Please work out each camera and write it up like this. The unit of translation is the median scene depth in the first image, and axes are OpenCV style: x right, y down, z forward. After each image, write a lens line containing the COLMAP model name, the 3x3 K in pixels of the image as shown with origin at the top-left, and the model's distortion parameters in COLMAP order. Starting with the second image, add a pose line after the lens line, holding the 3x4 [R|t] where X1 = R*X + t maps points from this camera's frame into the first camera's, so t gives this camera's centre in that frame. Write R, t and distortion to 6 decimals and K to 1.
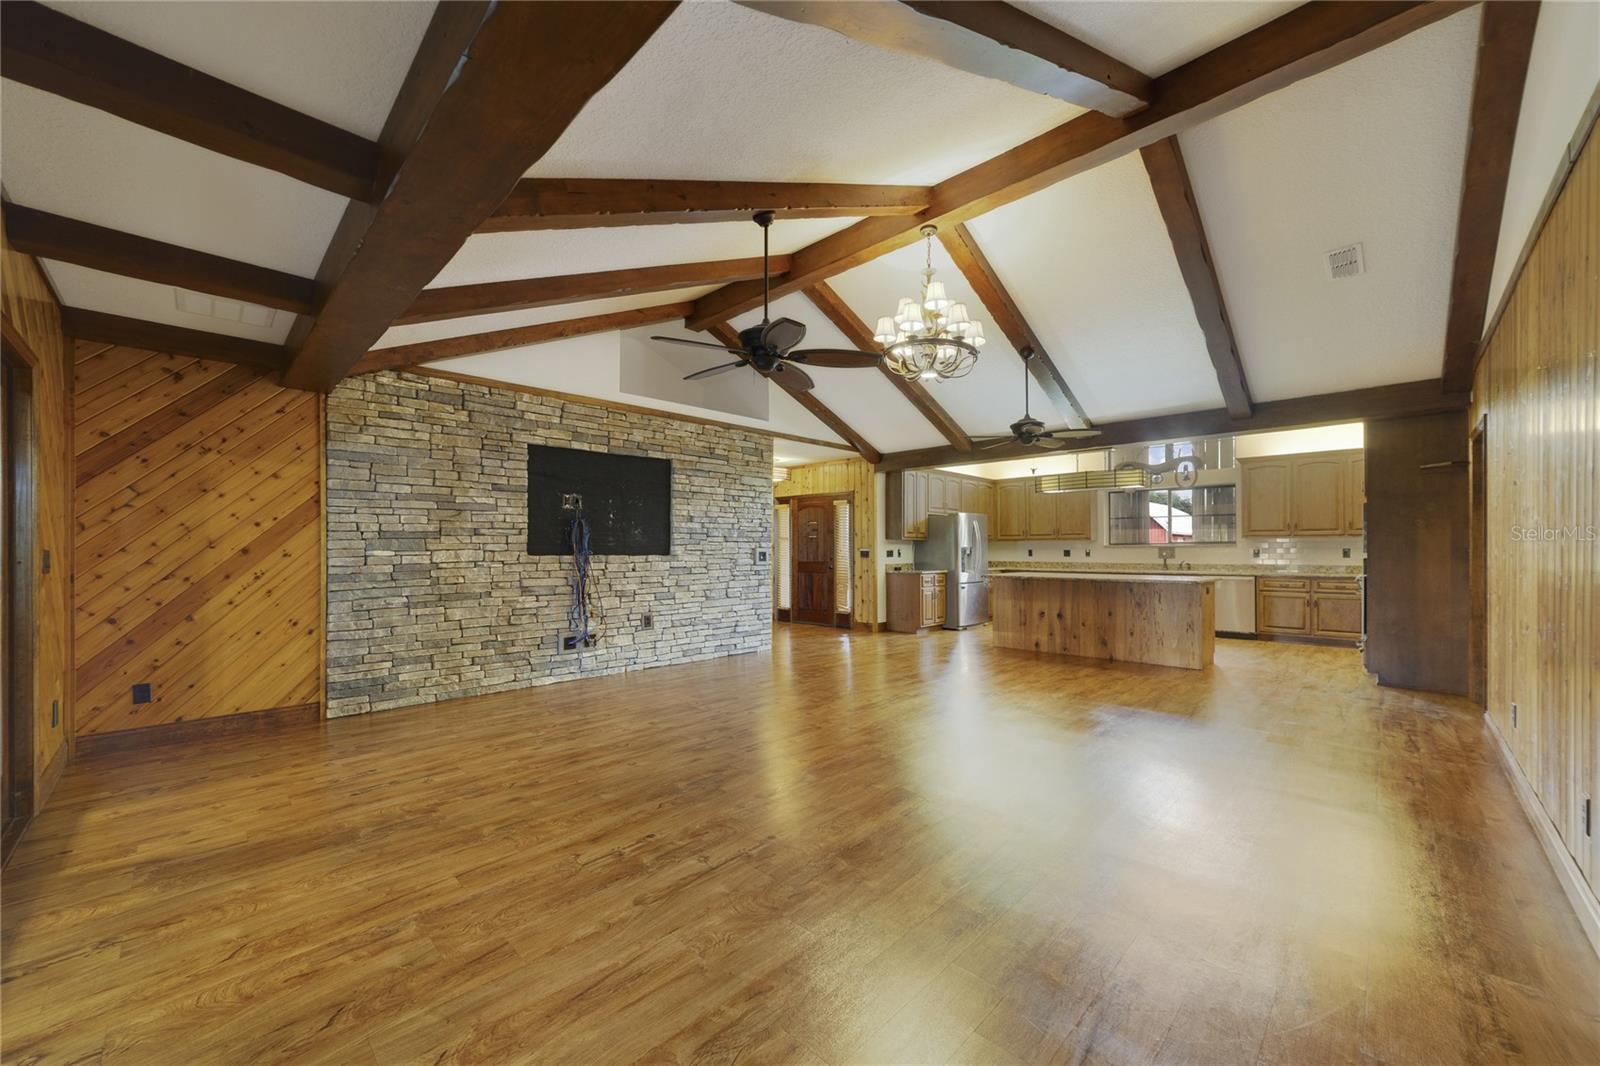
lens RADIAL K [[615.6, 0, 801.9], [0, 615.6, 539.8], [0, 0, 1]] dist [-0.015871, 0.003245]
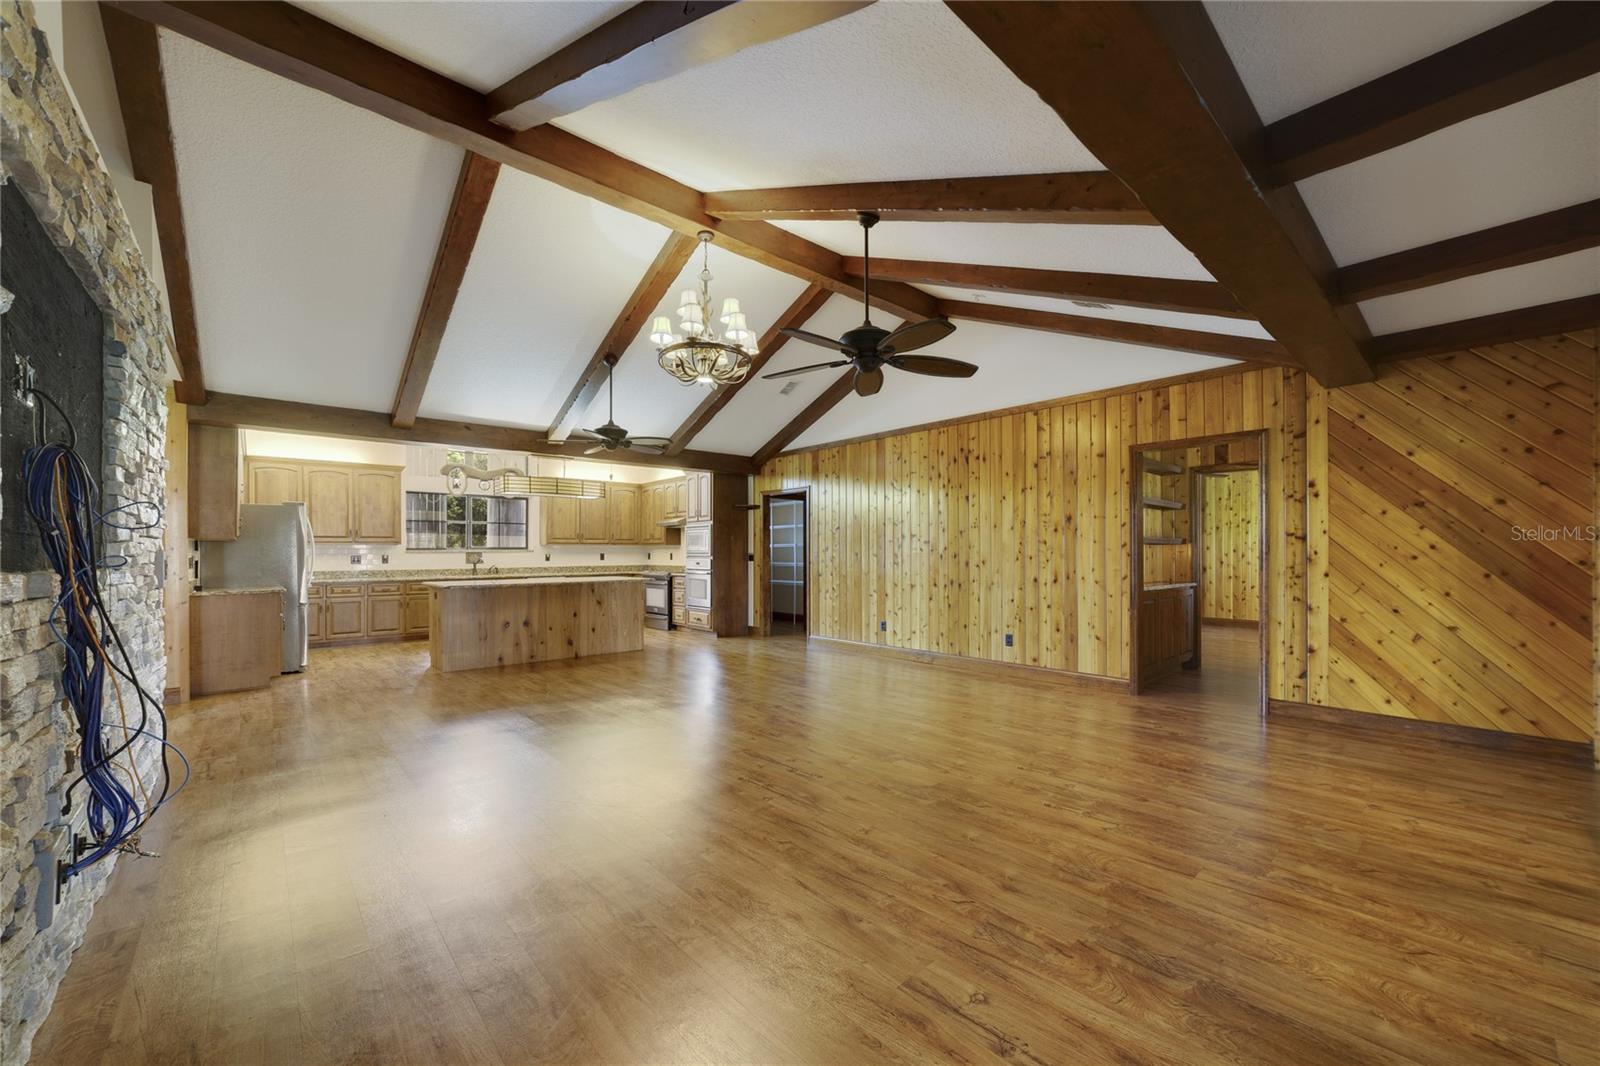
lens RADIAL K [[615.6, 0, 810.2], [0, 615.6, 549.6], [0, 0, 1]] dist [-0.015871, 0.003245]
pose [[0.057900, 0.005187, 0.998309, -0.545359], [-0.010928, 0.999930, -0.004562, 0.008428], [-0.998263, -0.010645, 0.057952, 0.534781]]
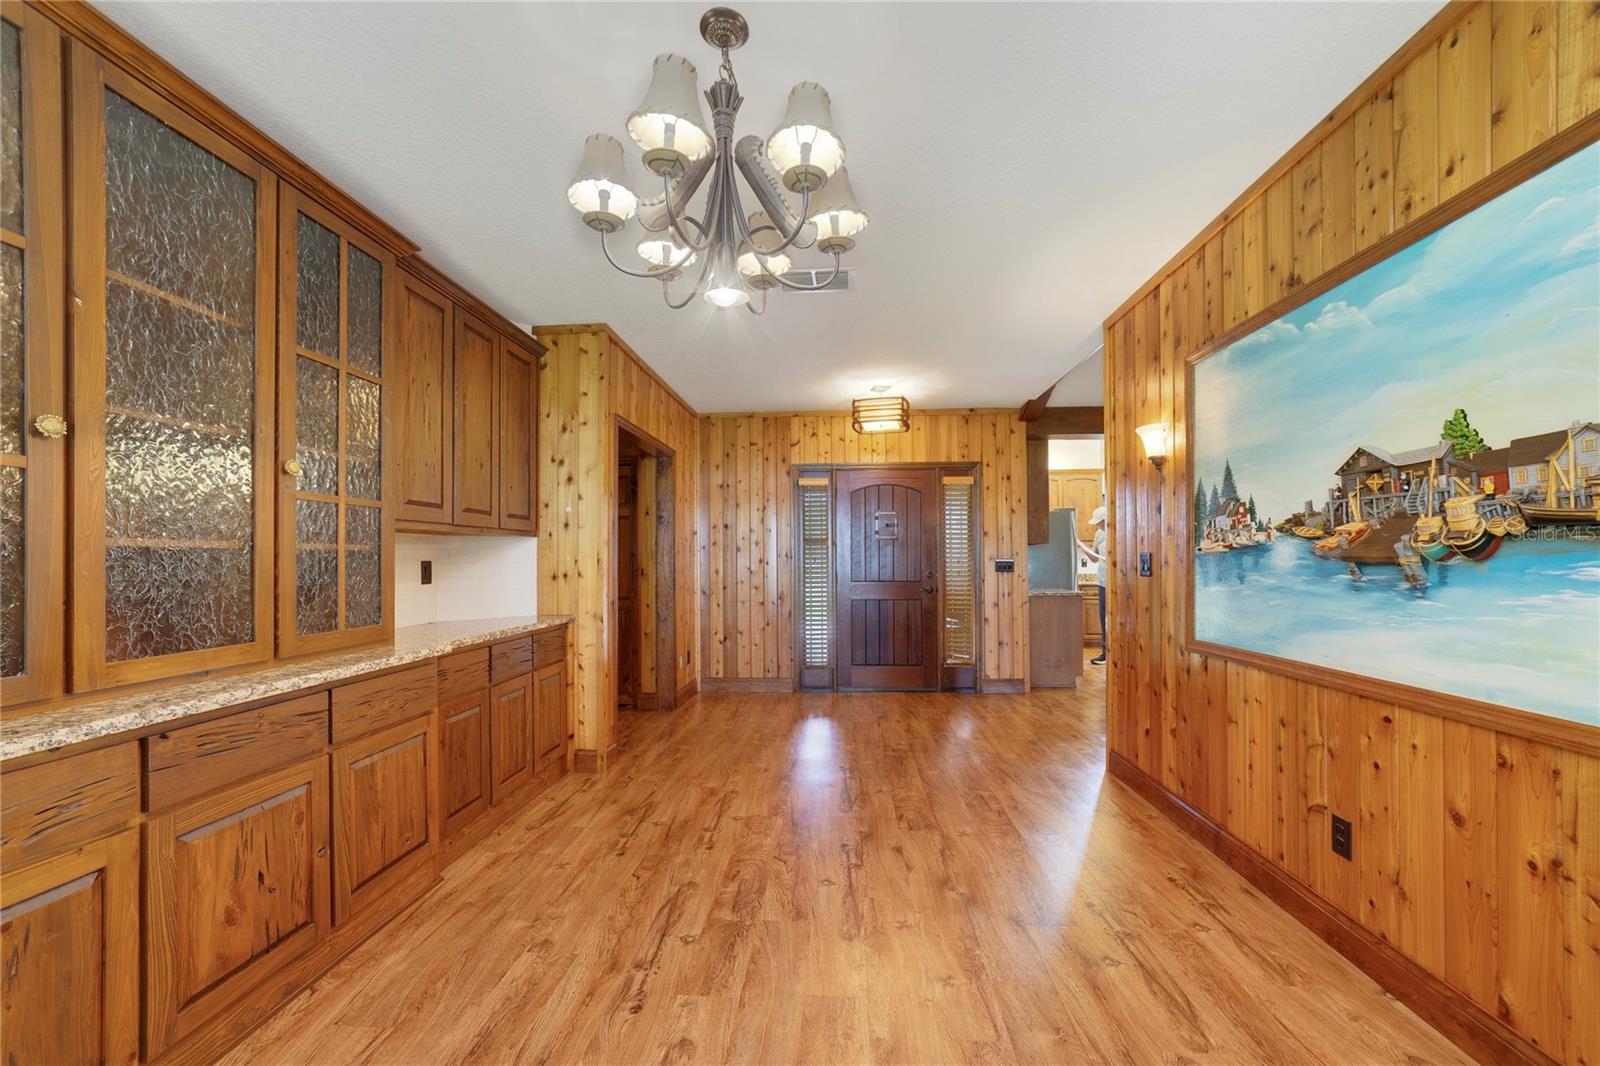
lens RADIAL K [[615.6, 0, 795.9], [0, 615.6, 560.3], [0, 0, 1]] dist [-0.015871, 0.003245]
pose [[0.769586, 0.000136, 0.638543, -0.631189], [-0.008310, 0.999917, 0.009803, 0.016442], [-0.638489, -0.012850, 0.769524, 0.905471]]
